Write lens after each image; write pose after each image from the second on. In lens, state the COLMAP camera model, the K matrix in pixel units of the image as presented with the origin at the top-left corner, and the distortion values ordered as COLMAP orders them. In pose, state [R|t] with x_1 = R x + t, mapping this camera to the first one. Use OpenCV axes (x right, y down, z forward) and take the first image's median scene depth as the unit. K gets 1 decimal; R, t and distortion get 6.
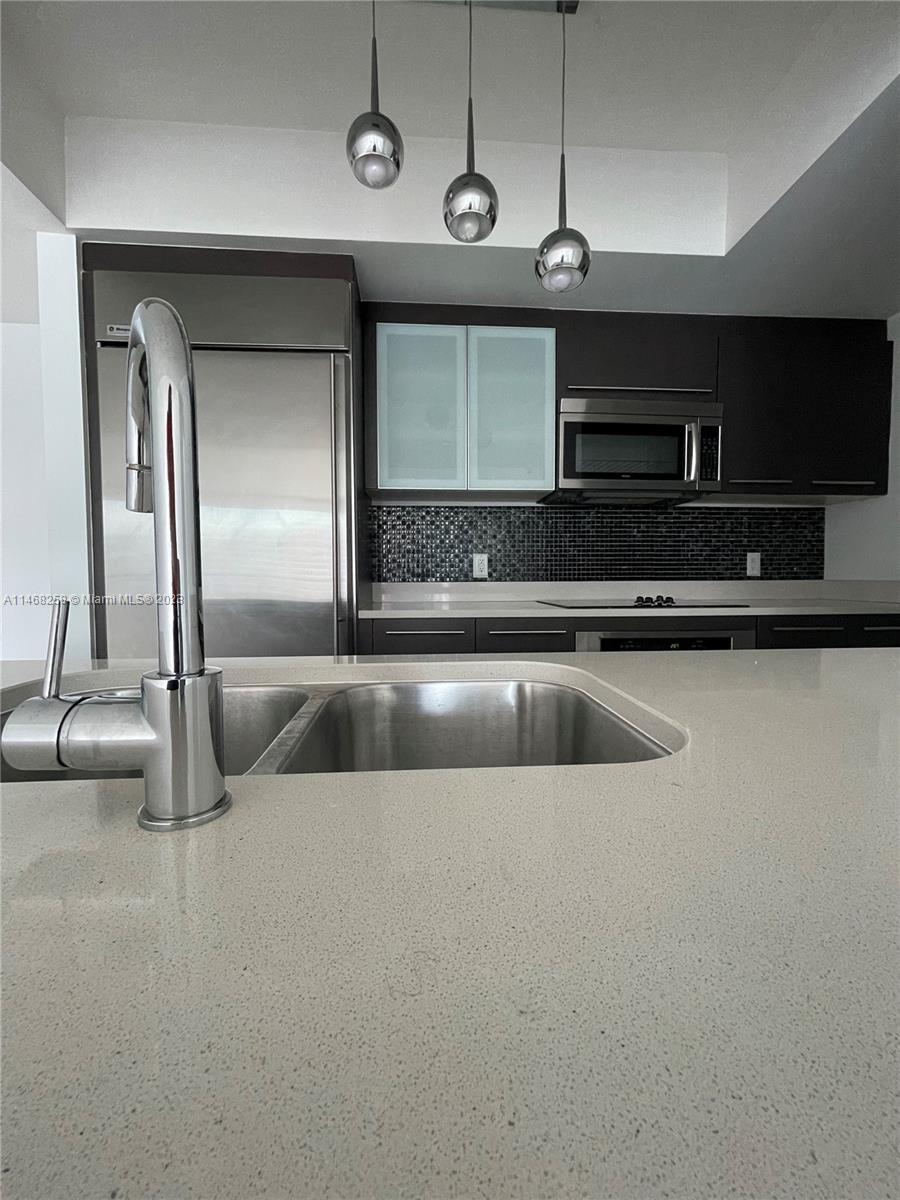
lens RADIAL K [[481.2, 0, 448.3], [0, 481.2, 597.8], [0, 0, 1]] dist [-0.007056, -0.000121]
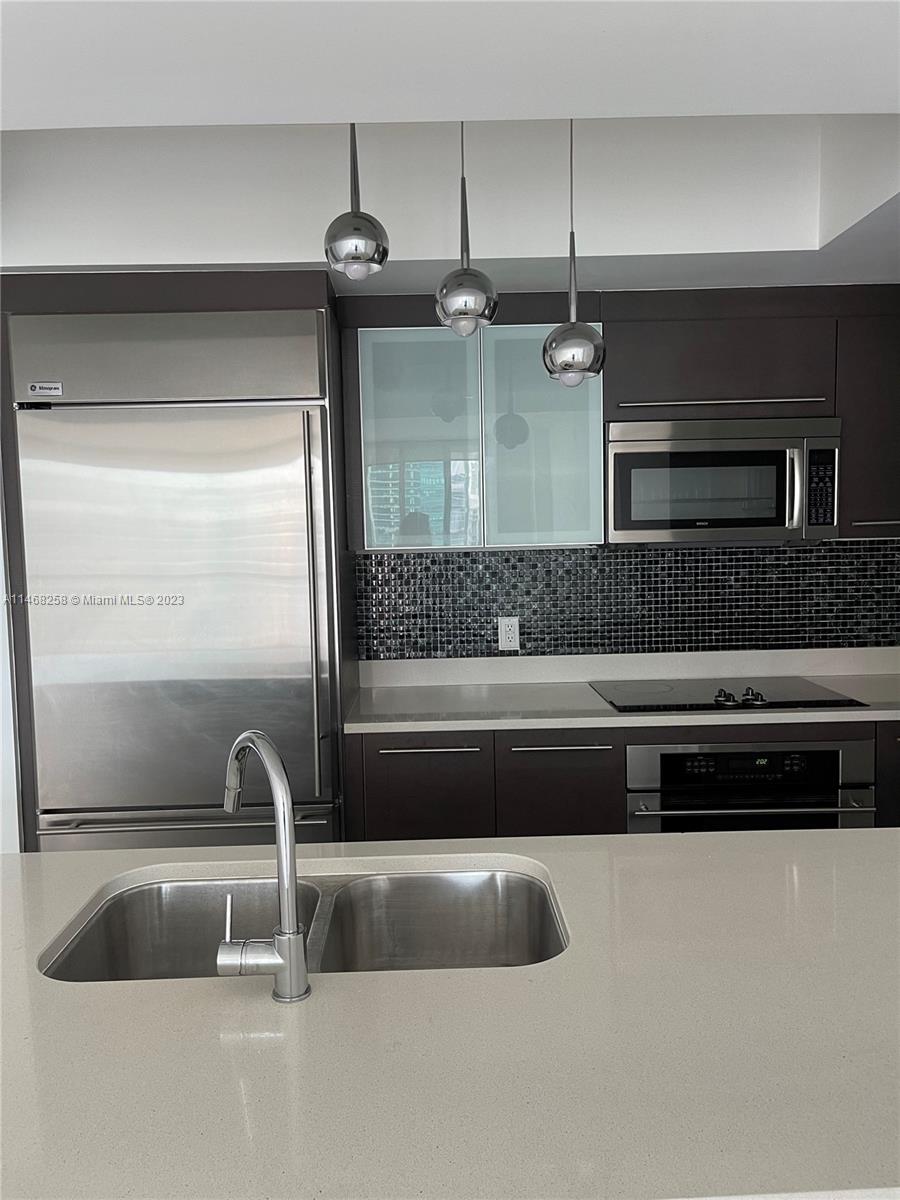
lens RADIAL K [[906.9, 0, 443.4], [0, 906.9, 596.9], [0, 0, 1]] dist [0.028118, -0.043650]
pose [[0.998369, -0.015838, -0.054847, 0.044372], [0.017737, 0.999254, 0.034317, -0.168311], [0.054262, -0.035234, 0.997905, -0.342859]]
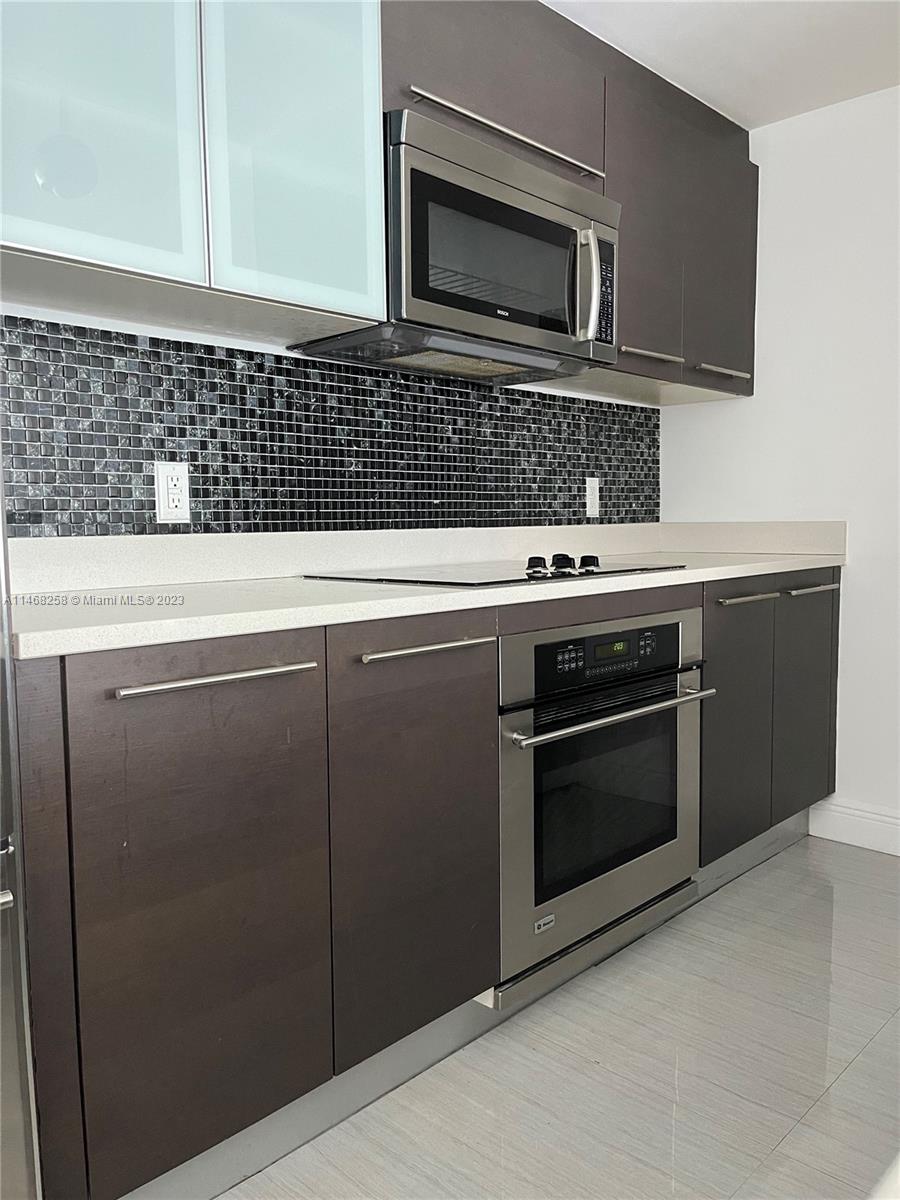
lens RADIAL K [[906.9, 0, 443.4], [0, 906.9, 596.2], [0, 0, 1]] dist [0.028118, -0.043650]
pose [[0.744957, -0.062278, 0.664199, -0.266586], [0.040988, 0.998025, 0.047607, -0.009164], [-0.665852, -0.008241, 0.746038, 0.293957]]
